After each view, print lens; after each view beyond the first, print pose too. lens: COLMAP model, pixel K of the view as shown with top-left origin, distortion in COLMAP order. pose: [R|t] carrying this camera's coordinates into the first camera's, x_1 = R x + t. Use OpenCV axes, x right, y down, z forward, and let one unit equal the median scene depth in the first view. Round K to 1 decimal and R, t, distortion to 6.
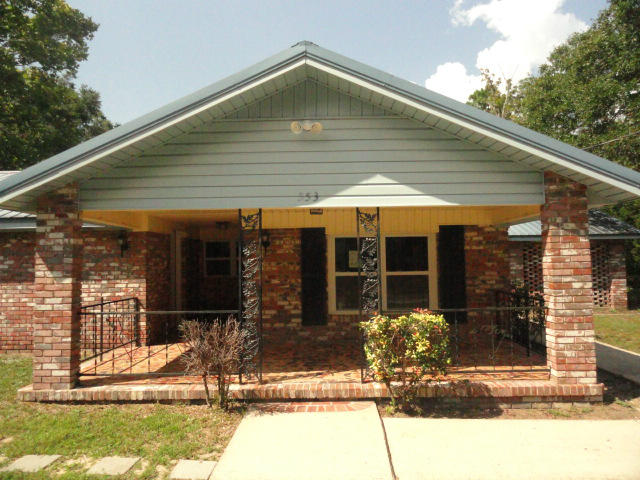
lens RADIAL K [[441.4, 0, 319.7], [0, 441.4, 240.2], [0, 0, 1]] dist [-0.009984, -0.001644]
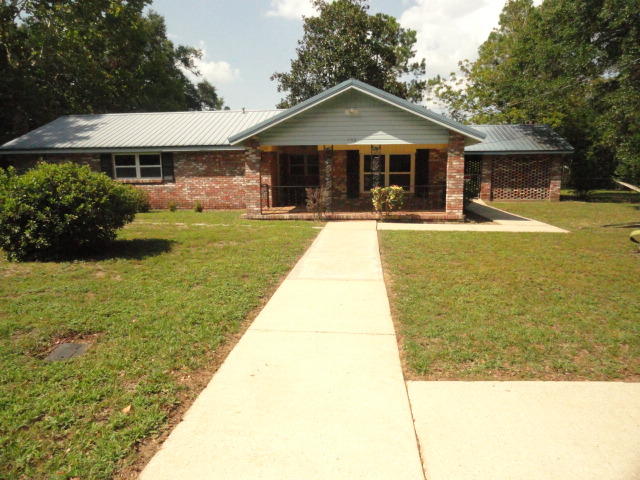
lens RADIAL K [[441.4, 0, 318.4], [0, 441.4, 242.5], [0, 0, 1]] dist [-0.009984, -0.001644]
pose [[0.996388, 0.019021, -0.082763, 0.002317], [-0.001008, 0.977172, 0.212445, -0.062829], [0.084915, -0.211595, 0.973662, -1.559927]]
